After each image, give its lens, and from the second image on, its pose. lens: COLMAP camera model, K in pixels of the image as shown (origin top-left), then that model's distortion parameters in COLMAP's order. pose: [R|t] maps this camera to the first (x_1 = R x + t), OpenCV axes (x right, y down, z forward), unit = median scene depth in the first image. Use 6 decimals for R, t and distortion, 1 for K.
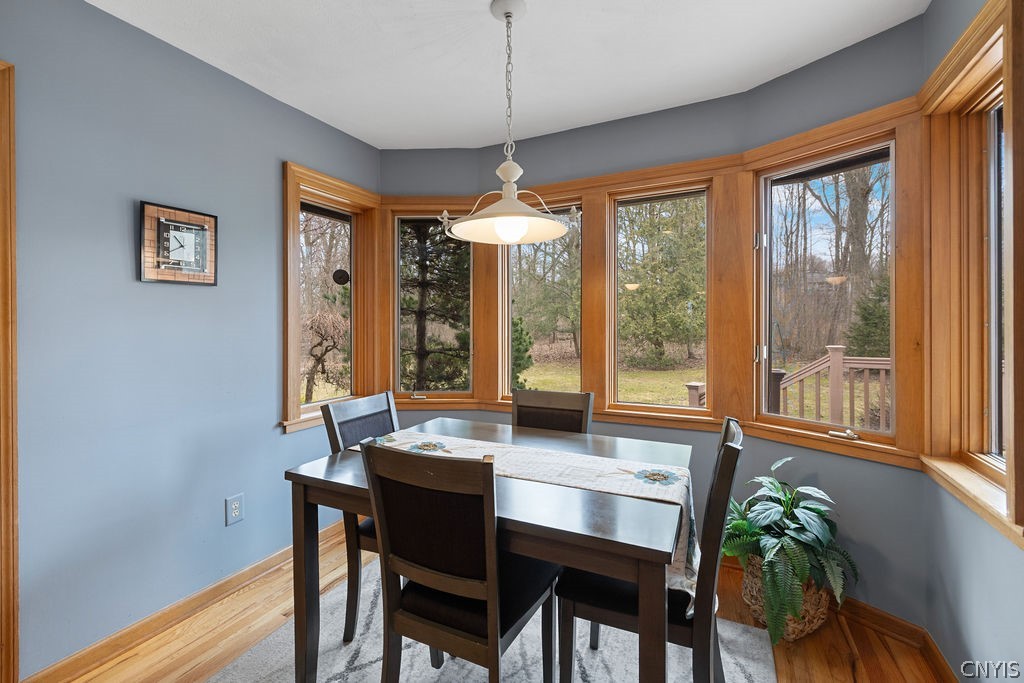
lens RADIAL K [[445.7, 0, 513.8], [0, 445.7, 333.2], [0, 0, 1]] dist [0.000861, -0.000075]
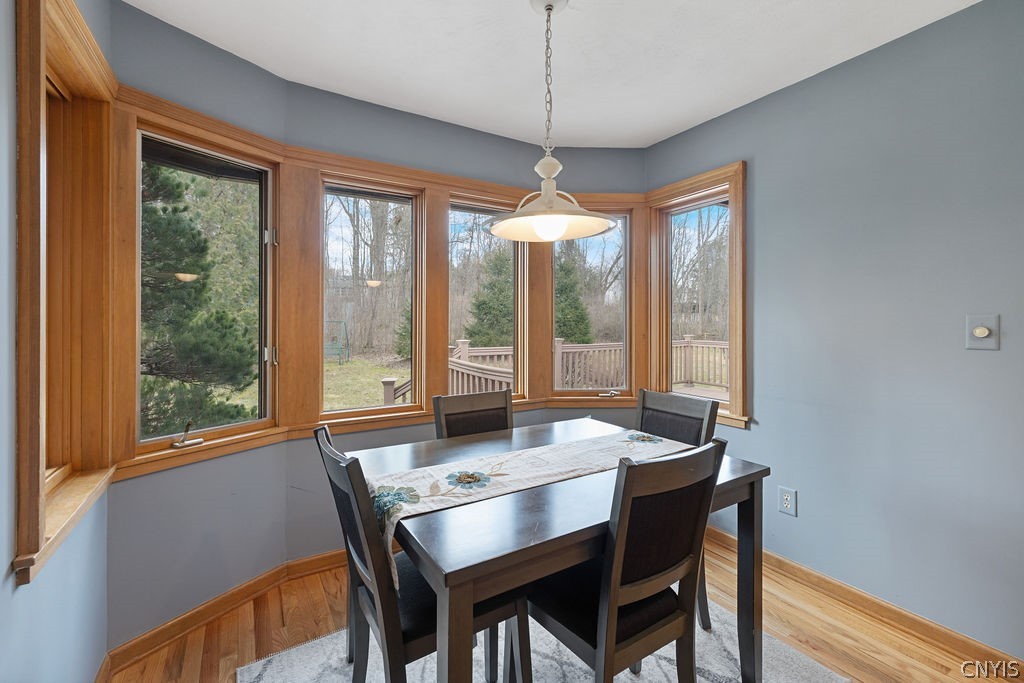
lens RADIAL K [[445.7, 0, 515.6], [0, 445.7, 321.4], [0, 0, 1]] dist [0.000861, -0.000075]
pose [[0.536487, 0.002813, 0.843904, -0.494753], [0.014022, 0.999827, -0.012247, -0.006623], [-0.843792, 0.018403, 0.536354, 0.306359]]
